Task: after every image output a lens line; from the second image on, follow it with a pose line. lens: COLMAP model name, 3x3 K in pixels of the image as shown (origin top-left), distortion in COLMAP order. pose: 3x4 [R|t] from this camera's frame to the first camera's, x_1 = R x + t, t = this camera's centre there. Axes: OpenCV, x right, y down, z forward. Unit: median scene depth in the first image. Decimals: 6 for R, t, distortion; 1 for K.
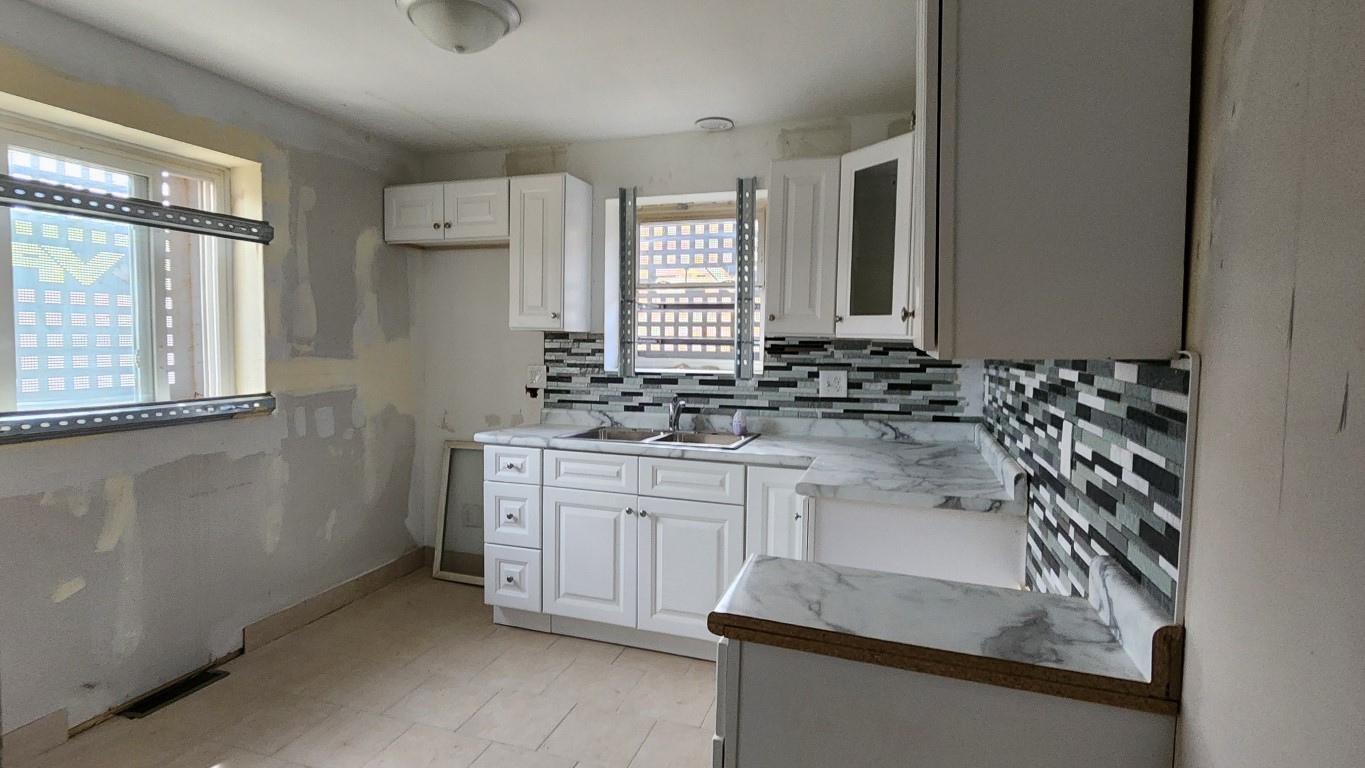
lens RADIAL K [[706.8, 0, 625.0], [0, 706.8, 384.3], [0, 0, 1]] dist [0.000903, 0.000711]
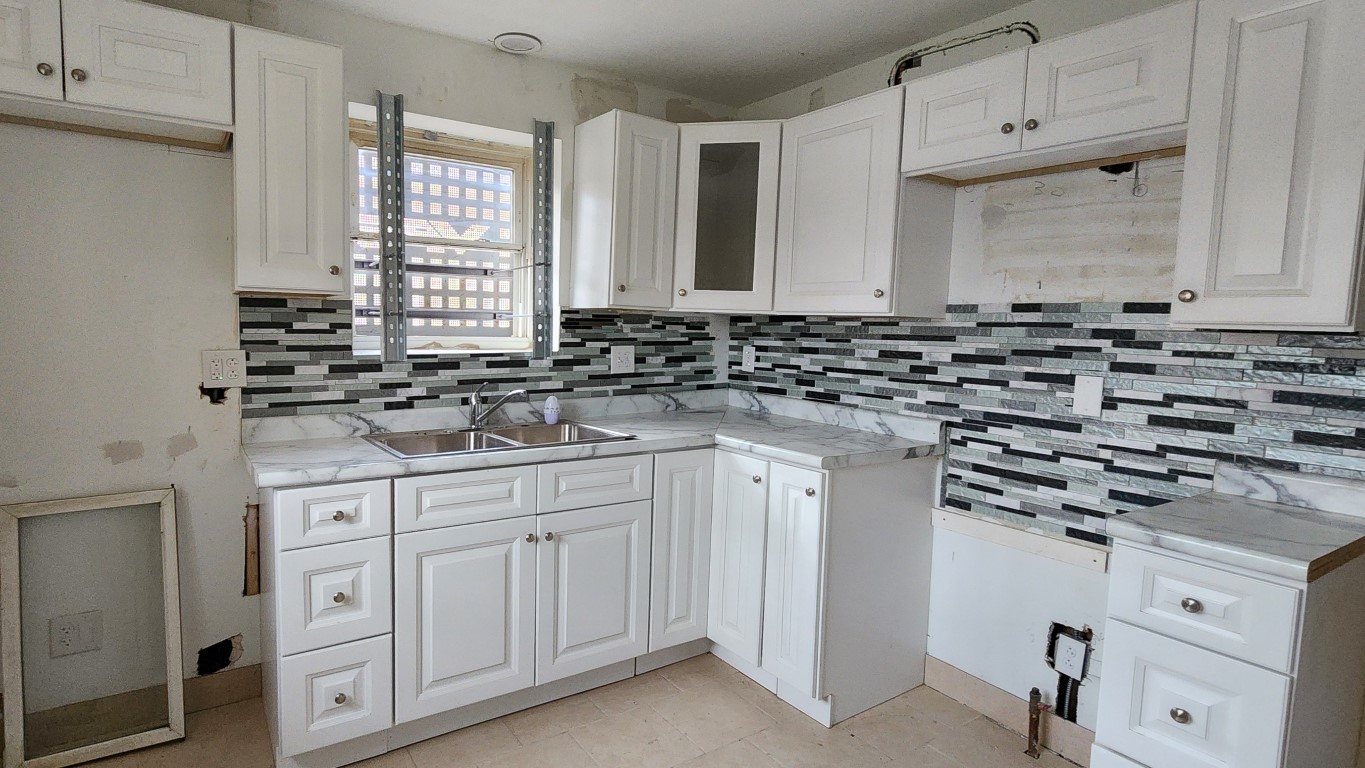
lens RADIAL K [[706.8, 0, 625.0], [0, 706.8, 384.3], [0, 0, 1]] dist [0.000903, 0.000711]
pose [[0.591498, -0.069491, 0.803307, -0.470321], [0.039956, 0.997581, 0.056876, -0.021049], [-0.805316, -0.001545, 0.592844, 0.417812]]
